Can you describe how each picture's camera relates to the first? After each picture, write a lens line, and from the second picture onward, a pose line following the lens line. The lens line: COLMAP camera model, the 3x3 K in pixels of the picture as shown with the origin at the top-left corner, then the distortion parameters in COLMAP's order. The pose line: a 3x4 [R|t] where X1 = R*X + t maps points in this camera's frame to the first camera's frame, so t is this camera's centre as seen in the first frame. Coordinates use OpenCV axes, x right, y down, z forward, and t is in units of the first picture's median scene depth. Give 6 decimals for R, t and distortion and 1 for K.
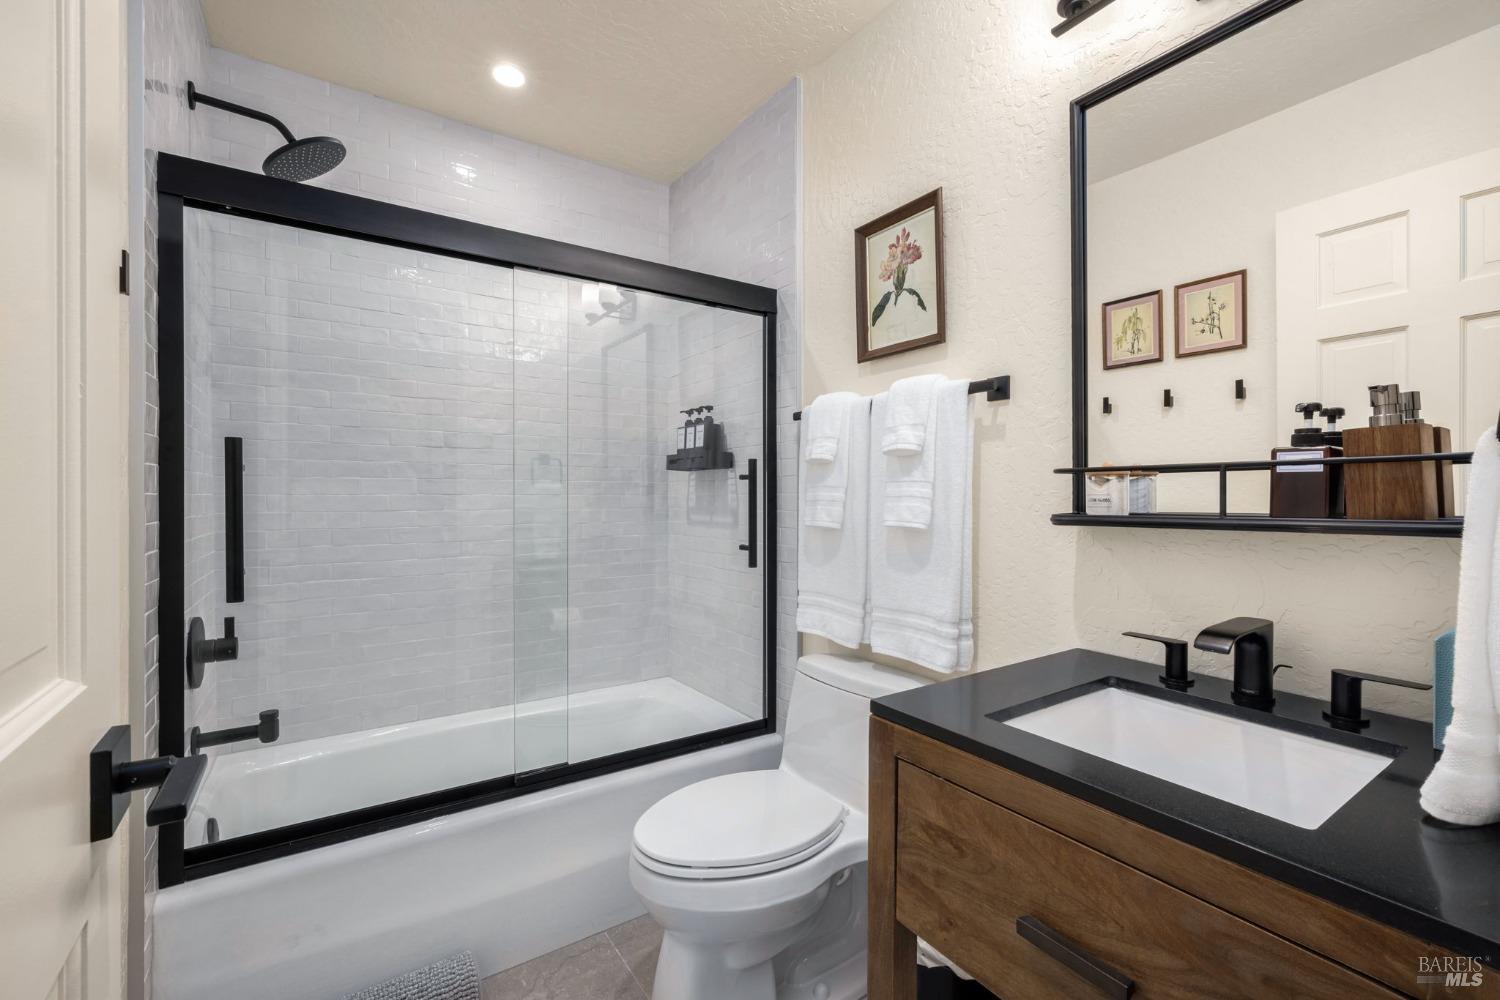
lens RADIAL K [[644.9, 0, 734.5], [0, 644.9, 505.0], [0, 0, 1]] dist [-0.001217, 0.000207]
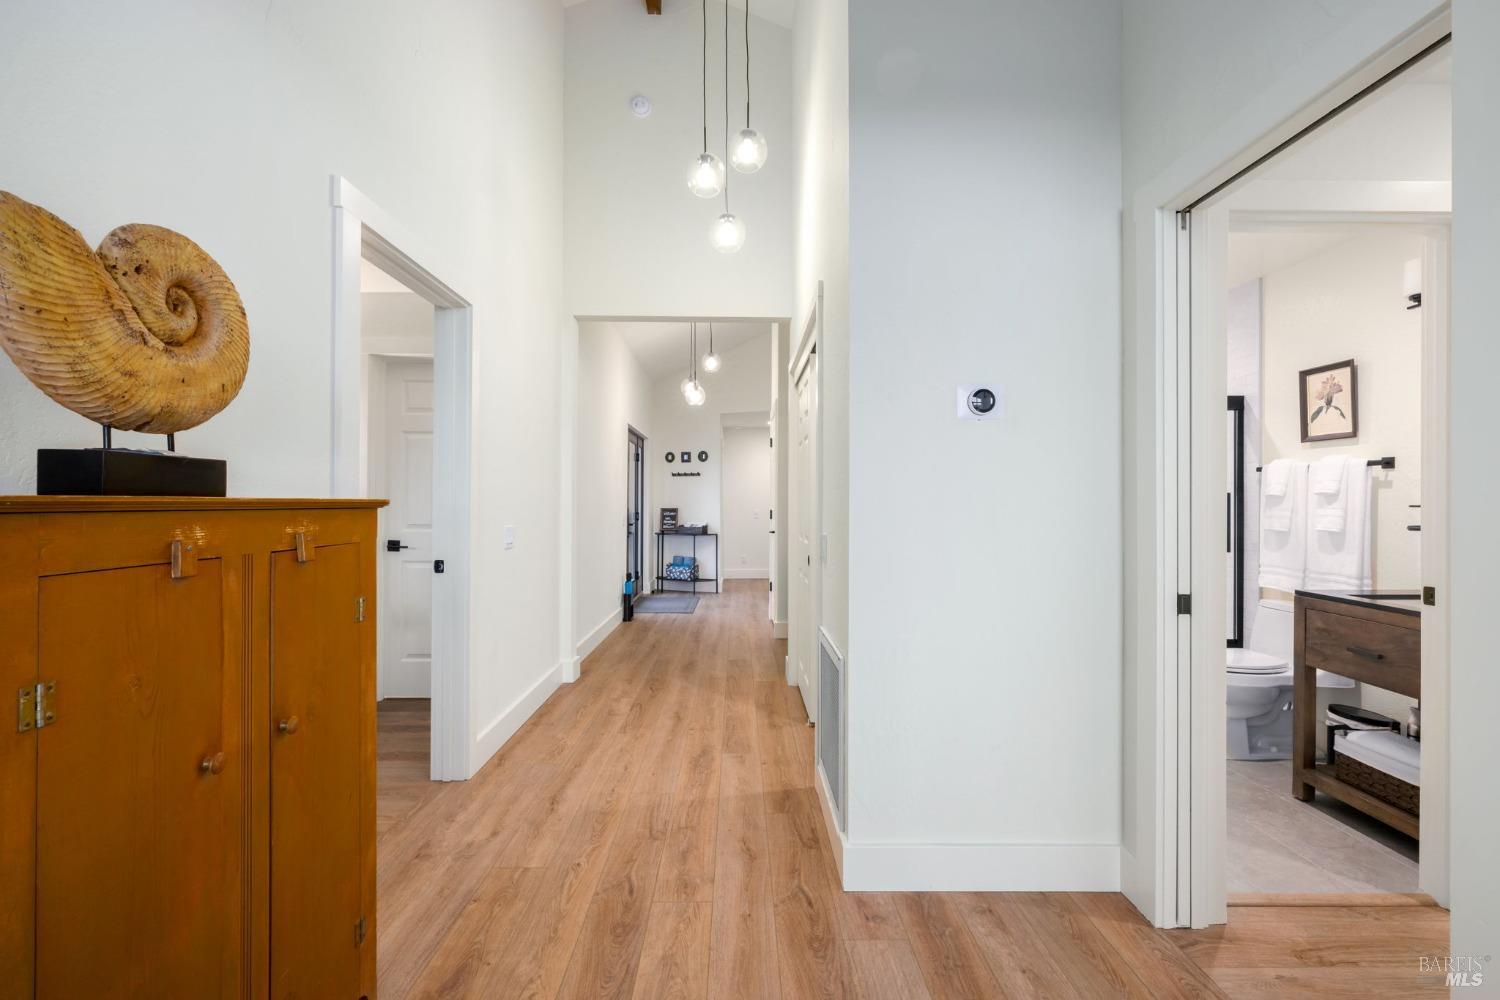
lens RADIAL K [[644.9, 0, 734.5], [0, 644.9, 505.0], [0, 0, 1]] dist [-0.001217, 0.000207]
pose [[0.836994, 0.002481, -0.547206, -0.170545], [-0.008489, 0.999928, -0.008452, -0.012253], [0.547146, 0.011719, 0.836955, -1.552357]]
